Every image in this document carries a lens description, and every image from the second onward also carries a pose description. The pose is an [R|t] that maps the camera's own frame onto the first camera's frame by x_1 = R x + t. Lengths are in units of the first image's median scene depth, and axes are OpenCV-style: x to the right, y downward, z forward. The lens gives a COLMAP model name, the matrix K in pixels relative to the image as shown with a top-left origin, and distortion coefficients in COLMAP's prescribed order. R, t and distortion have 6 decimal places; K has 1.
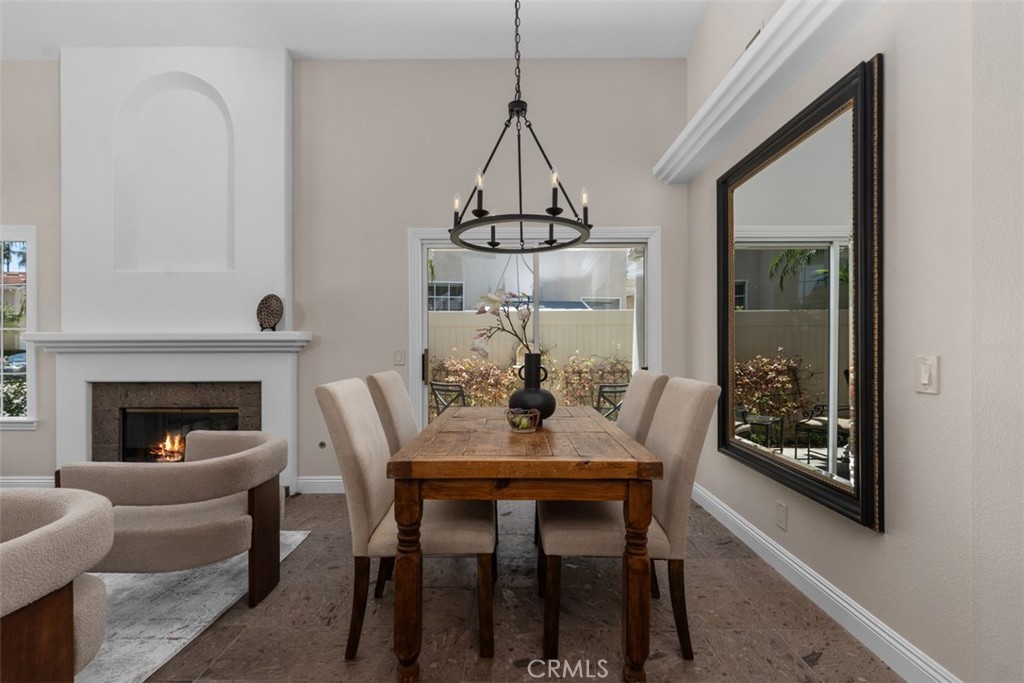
lens RADIAL K [[463.8, 0, 512.8], [0, 463.8, 341.7], [0, 0, 1]] dist [0.003715, -0.001867]
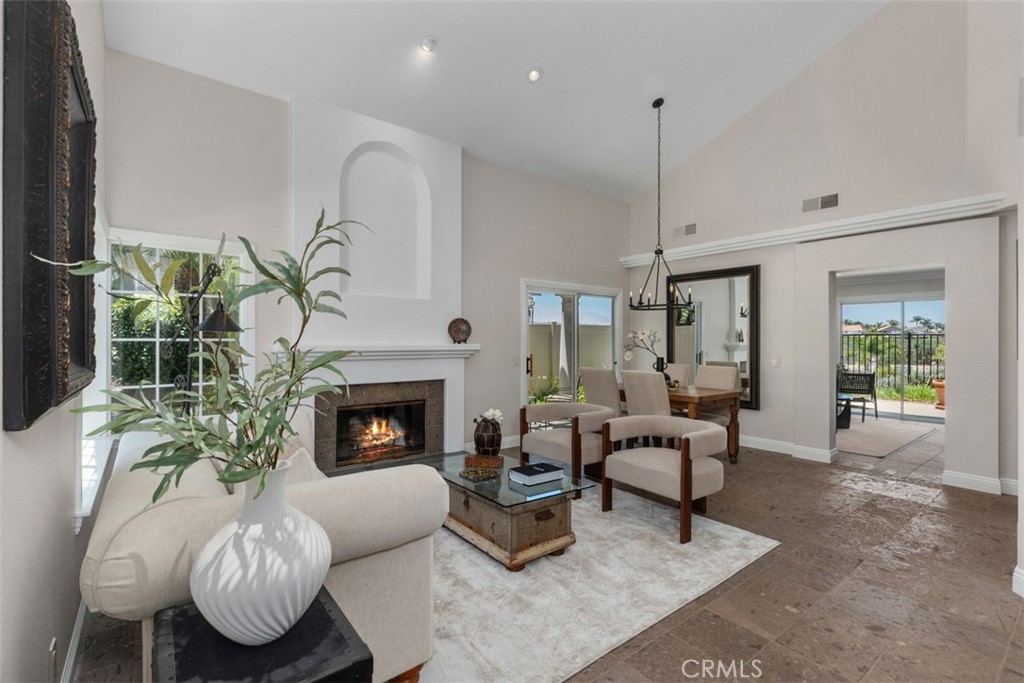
lens RADIAL K [[463.8, 0, 503.9], [0, 463.8, 345.2], [0, 0, 1]] dist [0.003715, -0.001867]
pose [[0.791362, -0.003732, 0.611337, -2.010087], [-0.009199, 0.999795, 0.018010, -0.070771], [-0.611279, -0.019876, 0.791165, -0.361037]]
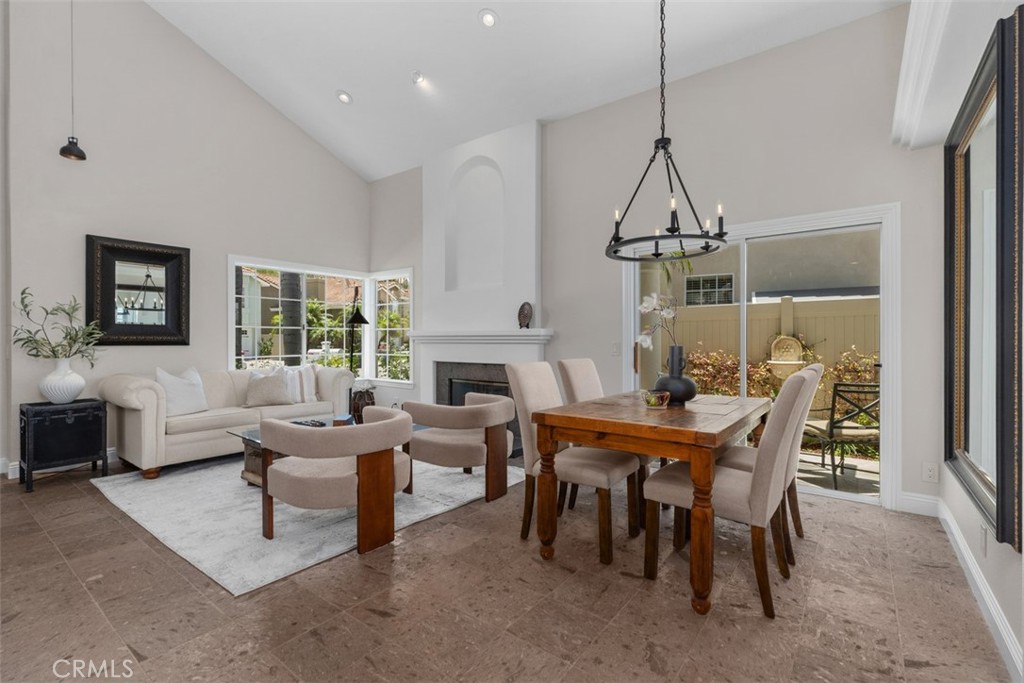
lens RADIAL K [[463.8, 0, 505.5], [0, 463.8, 336.5], [0, 0, 1]] dist [0.003715, -0.001867]
pose [[0.795746, -0.001577, -0.605629, 0.417404], [0.002877, 0.999995, 0.001177, -0.001603], [0.605624, -0.002679, 0.795747, -0.214688]]
